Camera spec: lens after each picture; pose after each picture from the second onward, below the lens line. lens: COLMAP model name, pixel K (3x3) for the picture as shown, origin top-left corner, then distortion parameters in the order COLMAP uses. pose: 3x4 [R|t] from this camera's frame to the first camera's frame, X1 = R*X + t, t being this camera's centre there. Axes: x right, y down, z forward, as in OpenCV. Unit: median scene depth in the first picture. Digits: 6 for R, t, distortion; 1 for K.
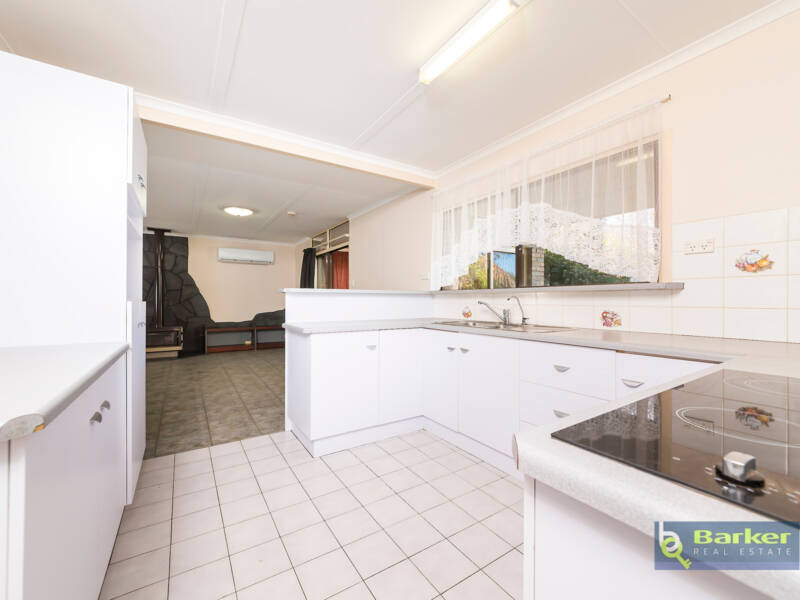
lens RADIAL K [[328.0, 0, 400.0], [0, 328.0, 300.0], [0, 0, 1]] dist [0.001204, 0.000036]
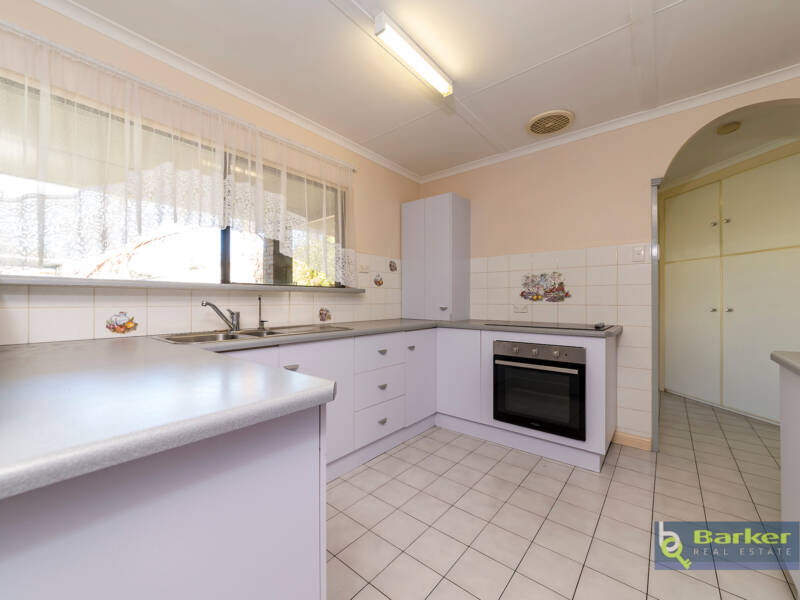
lens RADIAL K [[328.0, 0, 400.0], [0, 328.0, 300.0], [0, 0, 1]] dist [0.001204, 0.000036]
pose [[-0.292483, 0.004645, 0.956259, -0.606312], [0.002849, 0.999988, -0.003986, 0.005965], [-0.956266, 0.001558, -0.292493, 1.018105]]
